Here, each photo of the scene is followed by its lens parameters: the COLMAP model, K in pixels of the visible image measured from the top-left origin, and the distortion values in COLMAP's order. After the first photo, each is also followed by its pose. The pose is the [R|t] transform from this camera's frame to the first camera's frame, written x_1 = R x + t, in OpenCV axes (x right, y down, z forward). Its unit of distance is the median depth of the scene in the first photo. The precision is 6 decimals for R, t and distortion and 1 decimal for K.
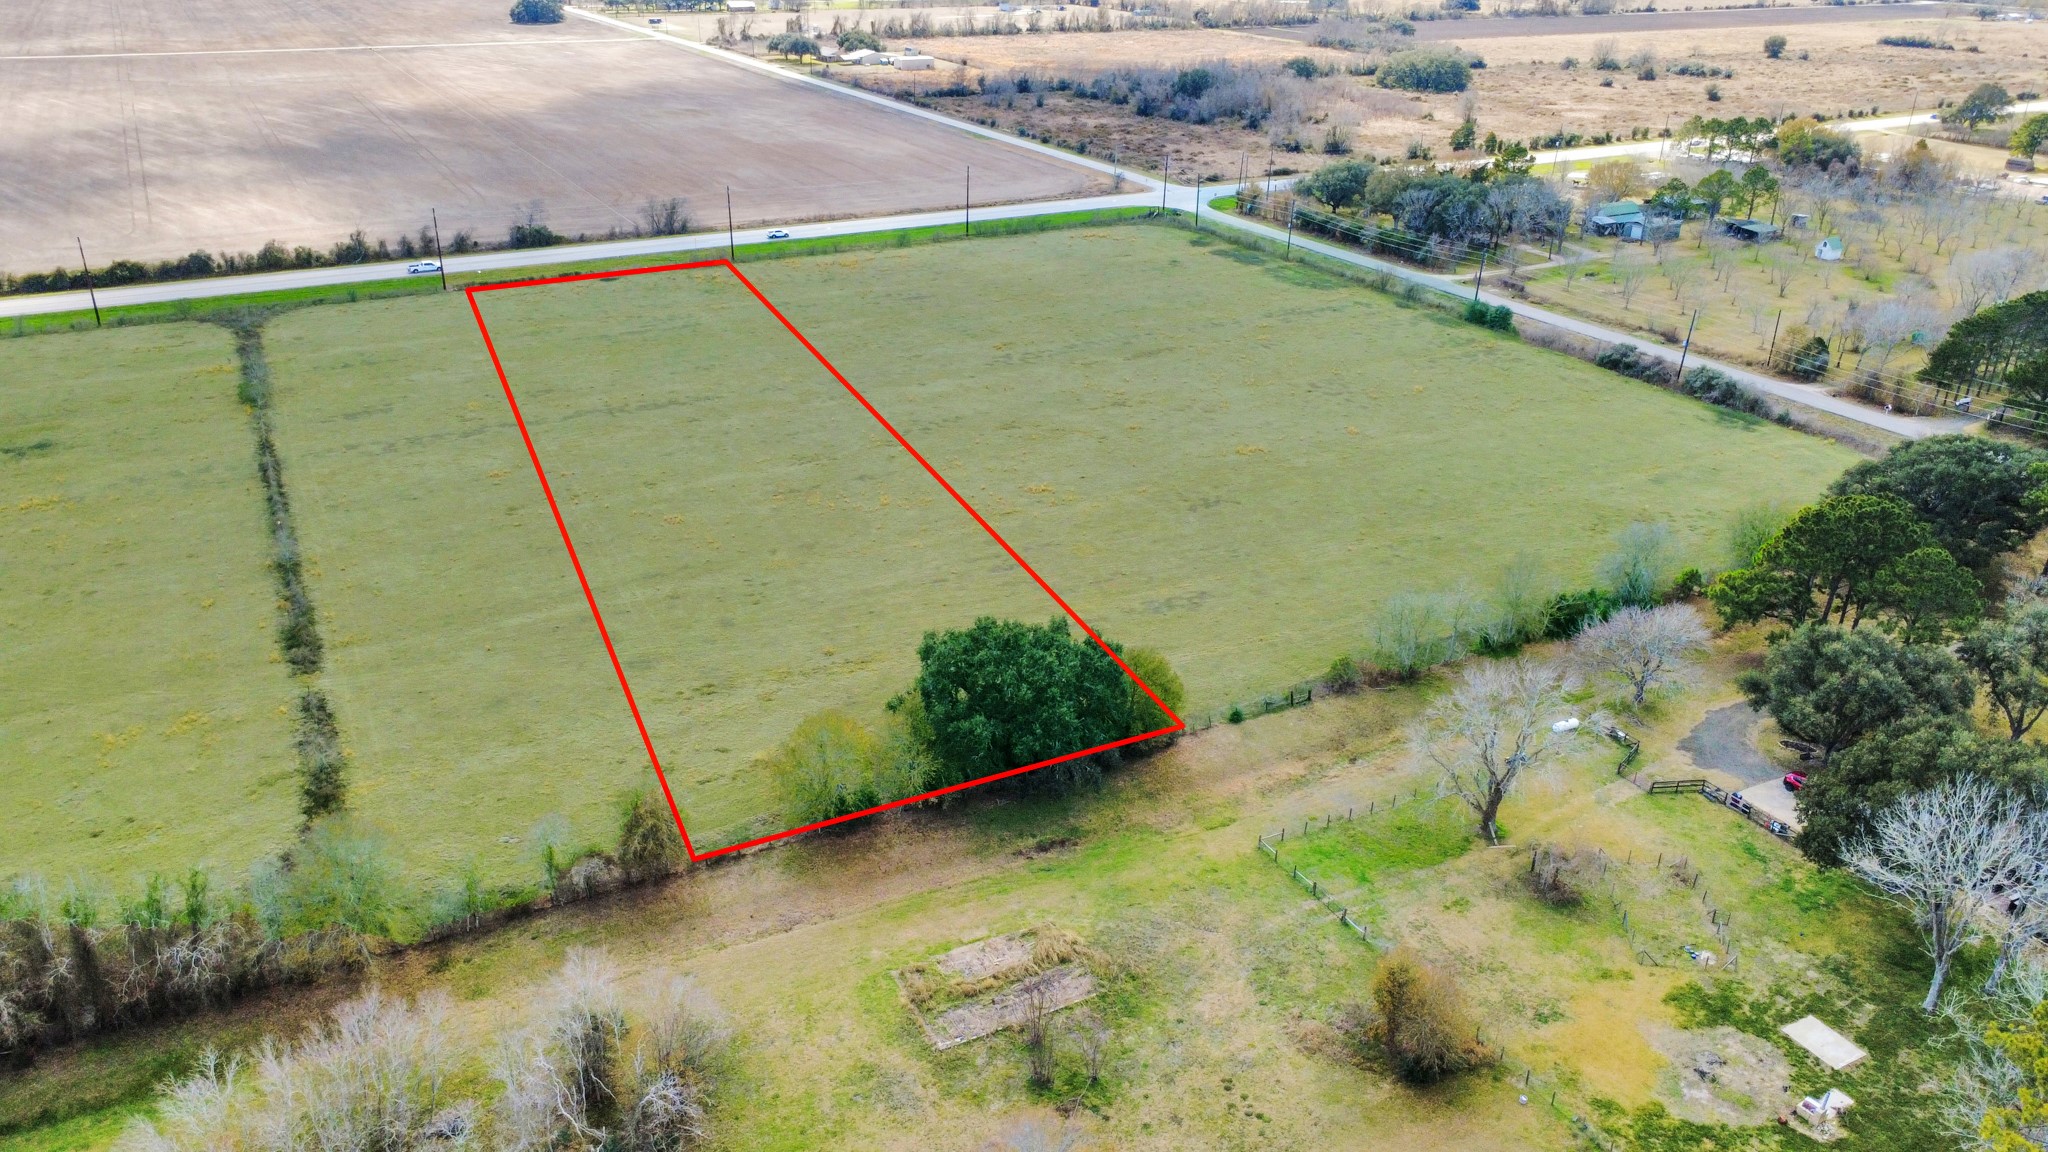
lens RADIAL K [[1491.1, 0, 1027.4], [0, 1491.1, 574.1], [0, 0, 1]] dist [0.000279, 0.001737]
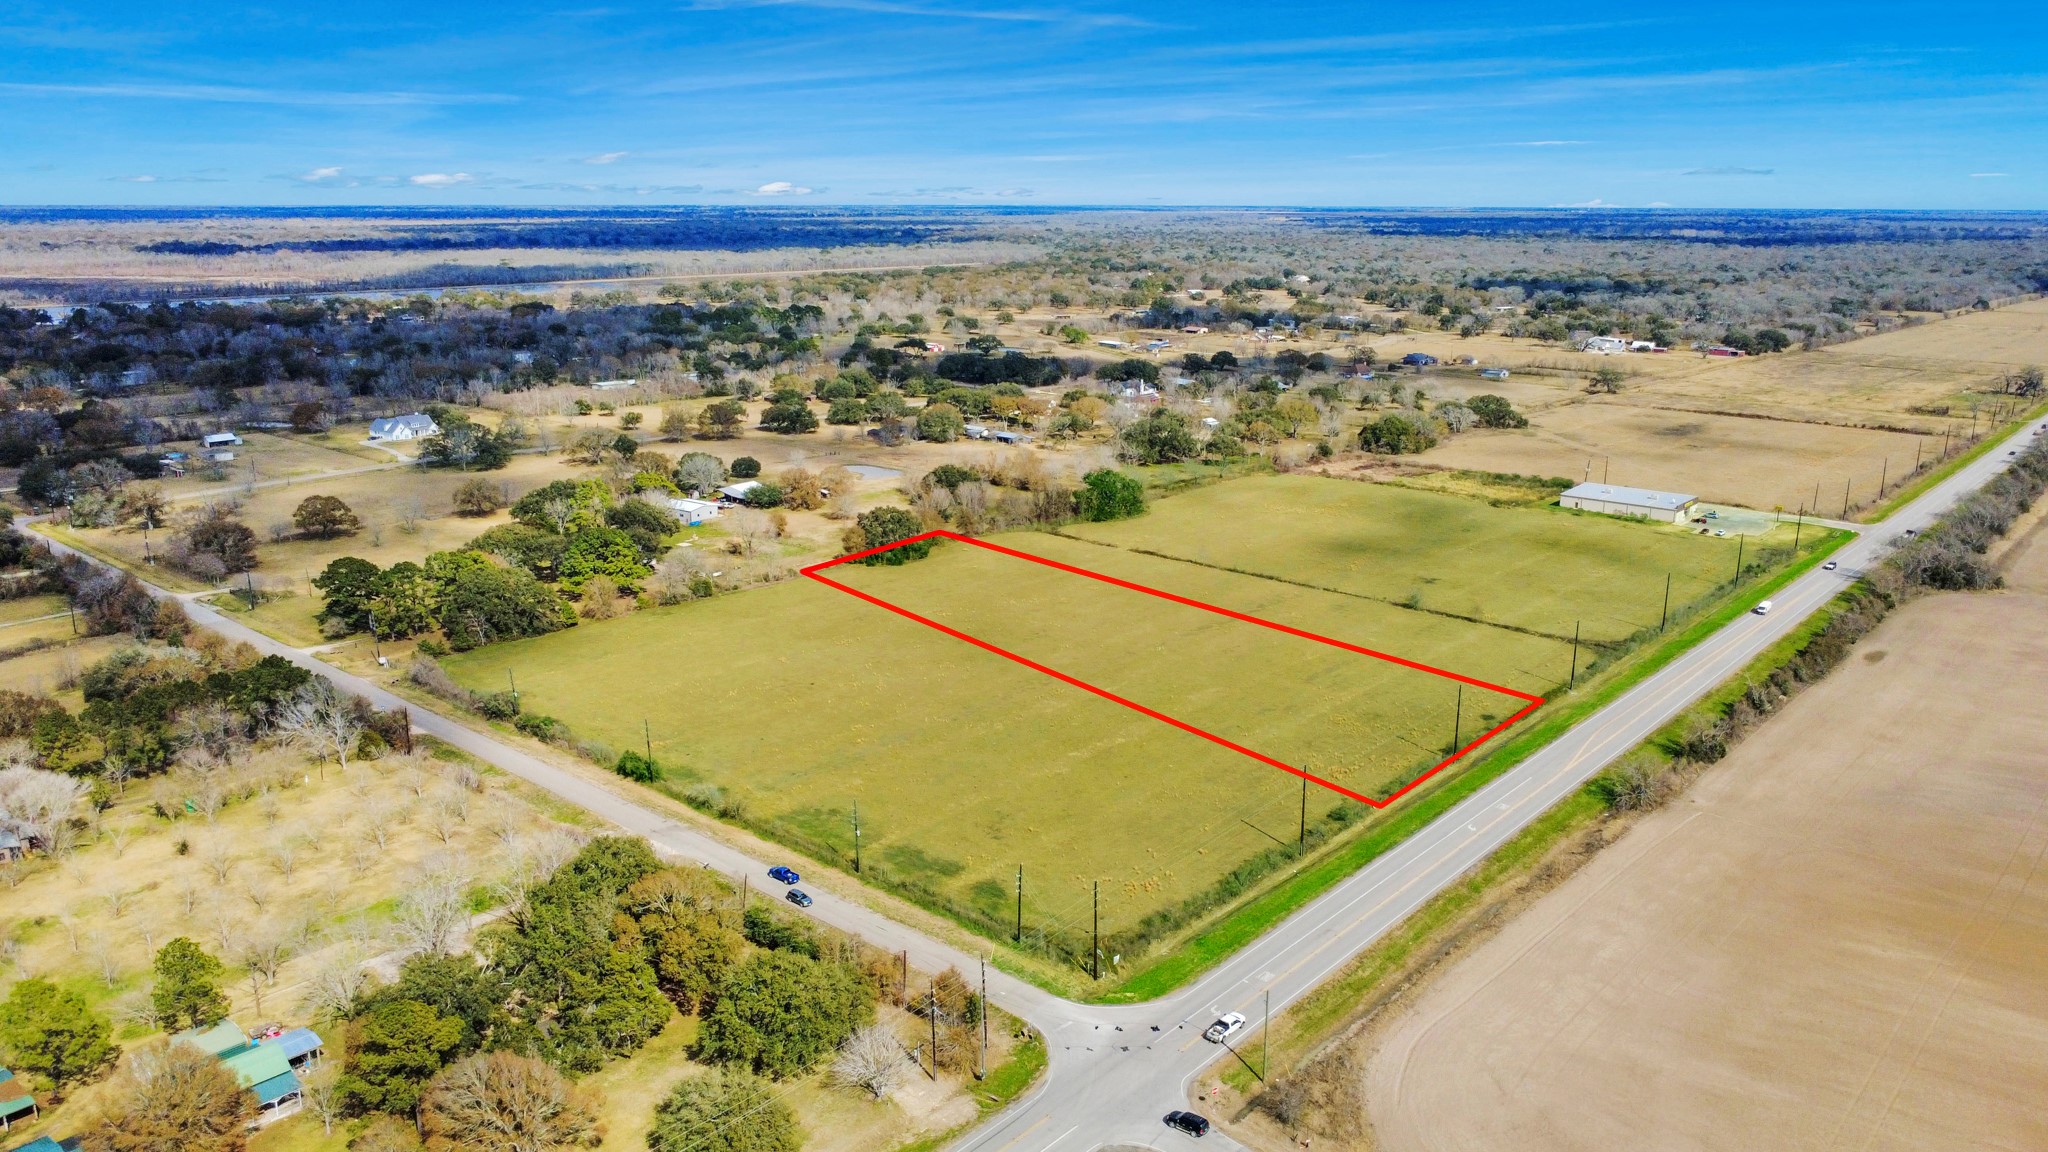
lens RADIAL K [[1491.1, 0, 1027.4], [0, 1491.1, 574.1], [0, 0, 1]] dist [0.000279, 0.001737]
pose [[-0.944077, 0.062073, -0.323829, 0.388347], [-0.154985, 0.783321, 0.601987, -0.935667], [0.291029, 0.618511, -0.729895, 1.759344]]
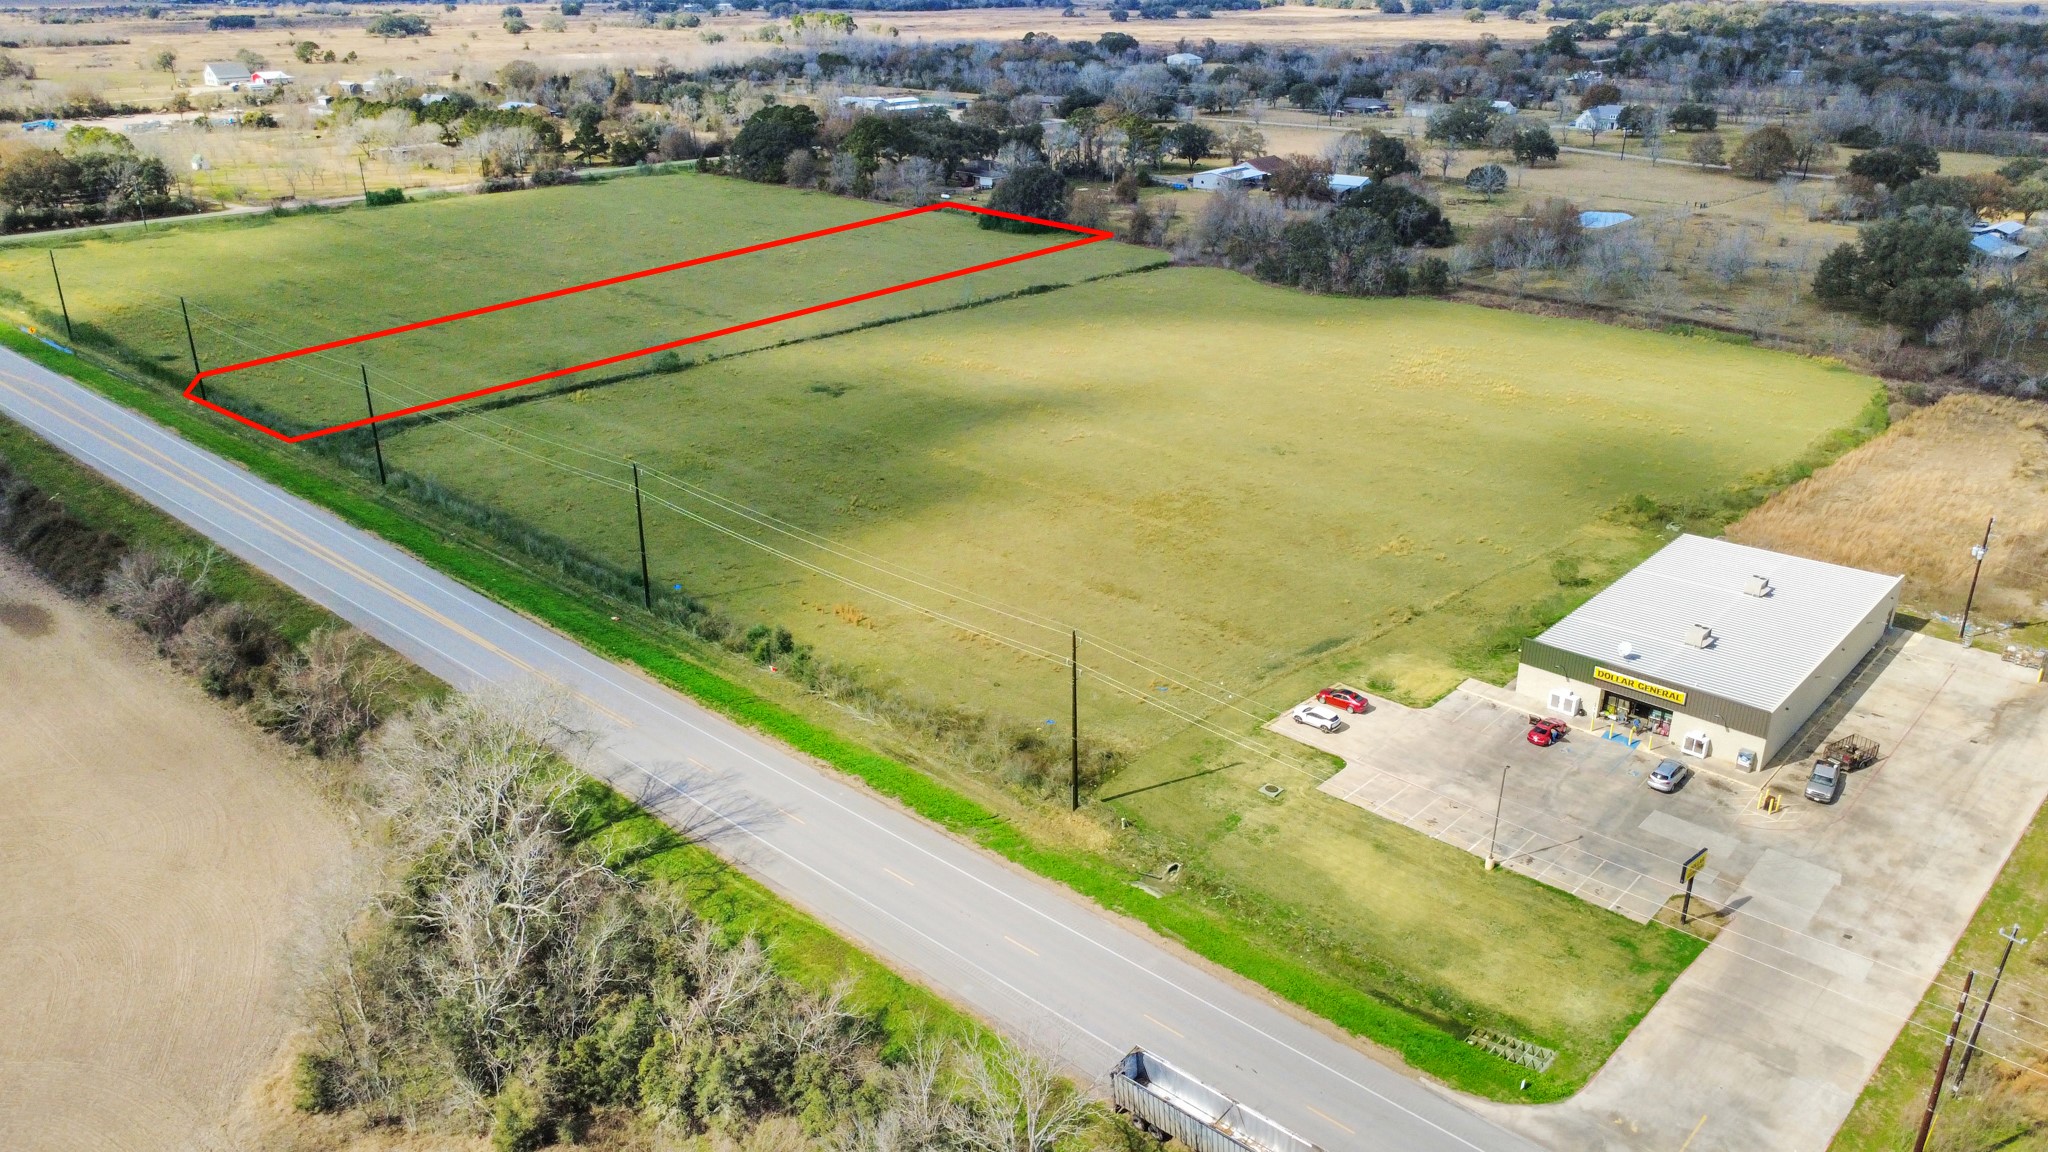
lens RADIAL K [[1491.1, 0, 1027.4], [0, 1491.1, 574.1], [0, 0, 1]] dist [0.000279, 0.001737]
pose [[-0.308772, -0.379013, 0.872358, -1.321537], [0.391990, 0.784953, 0.479784, -0.344986], [-0.866605, 0.490100, -0.093802, 0.788746]]
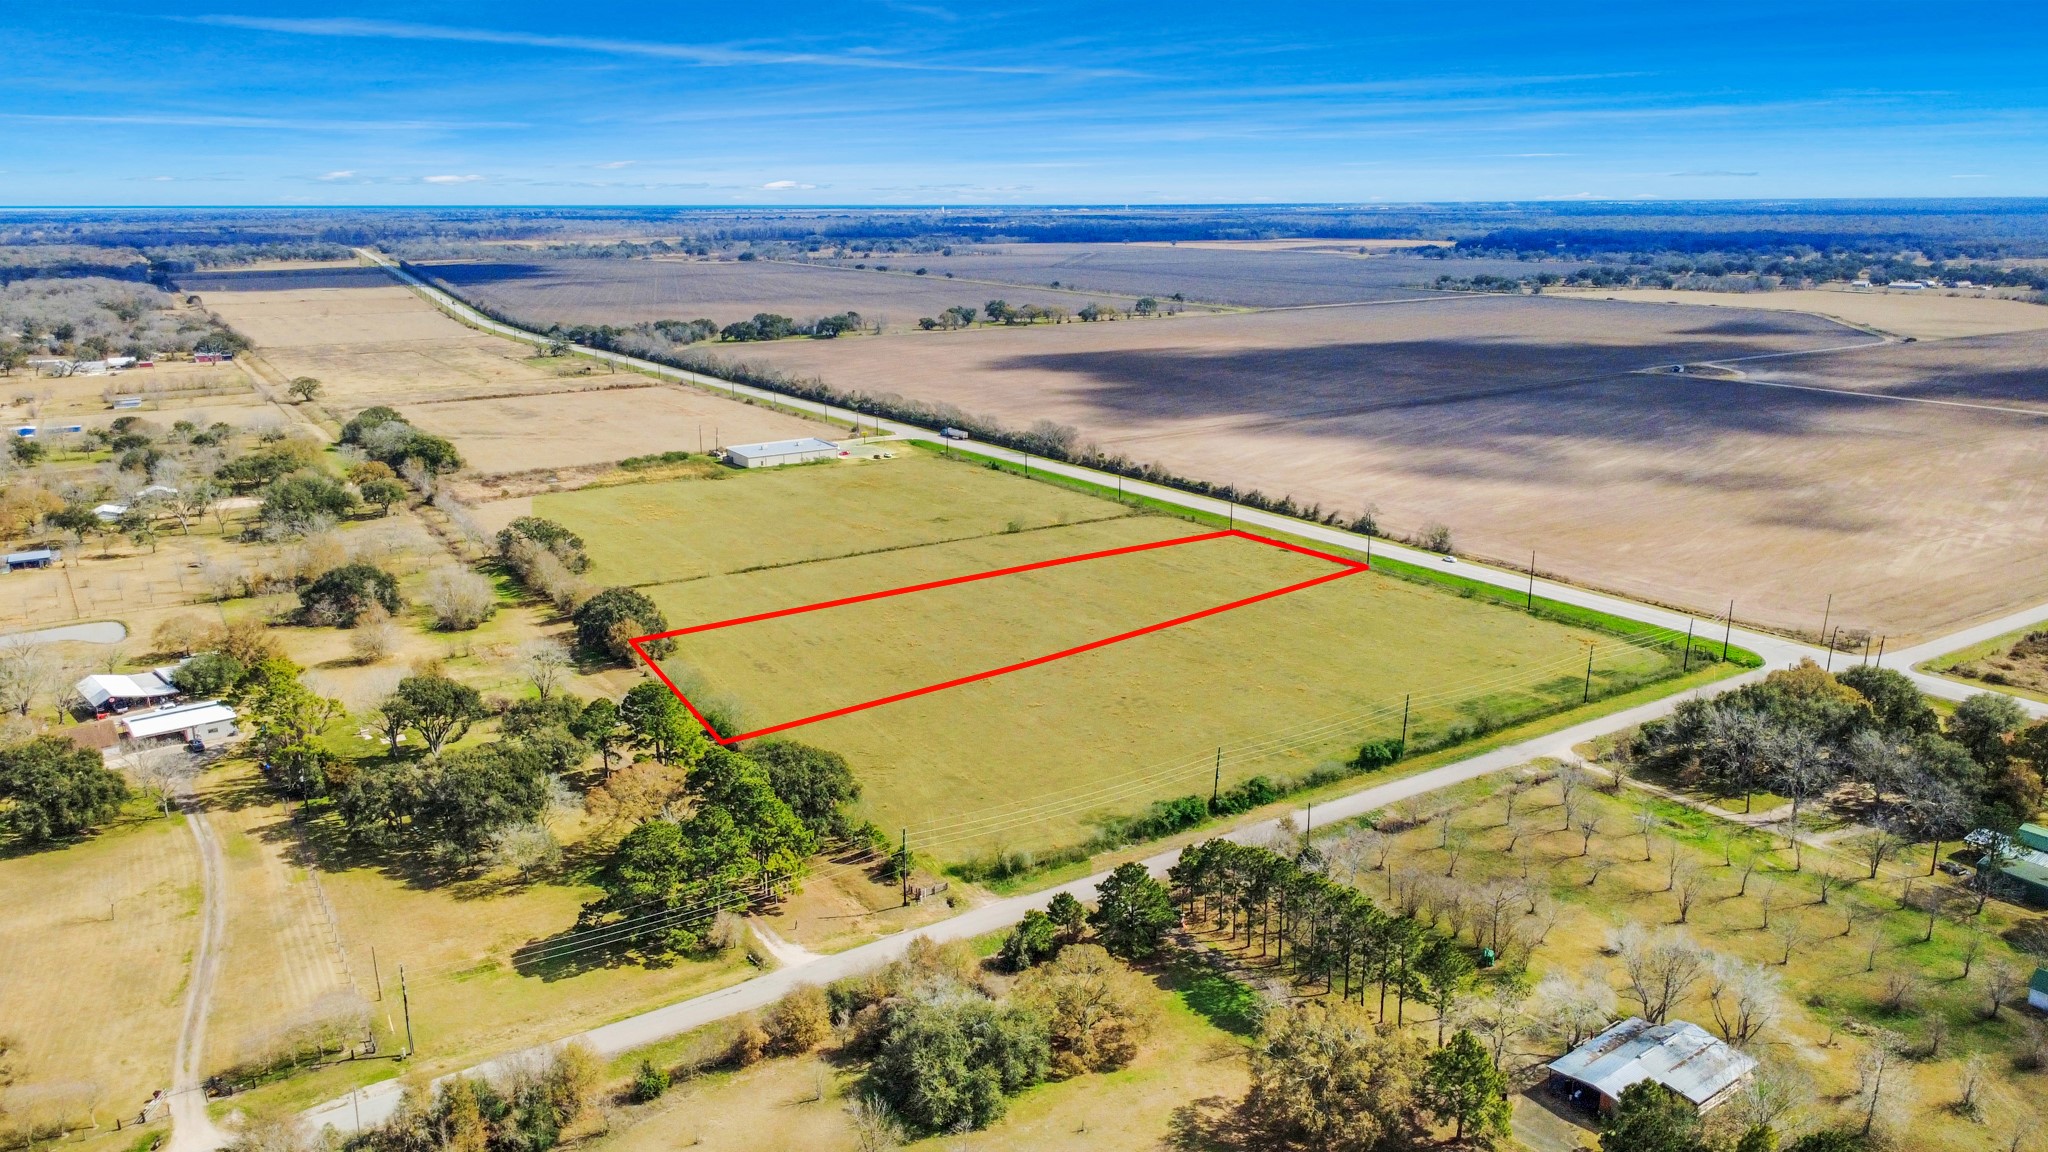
lens RADIAL K [[1491.1, 0, 1027.4], [0, 1491.1, 574.1], [0, 0, 1]] dist [0.000279, 0.001737]
pose [[0.075785, 0.230300, -0.970164, 1.269608], [-0.410545, 0.893874, 0.180120, -0.373242], [0.908686, 0.384645, 0.162290, 0.582715]]
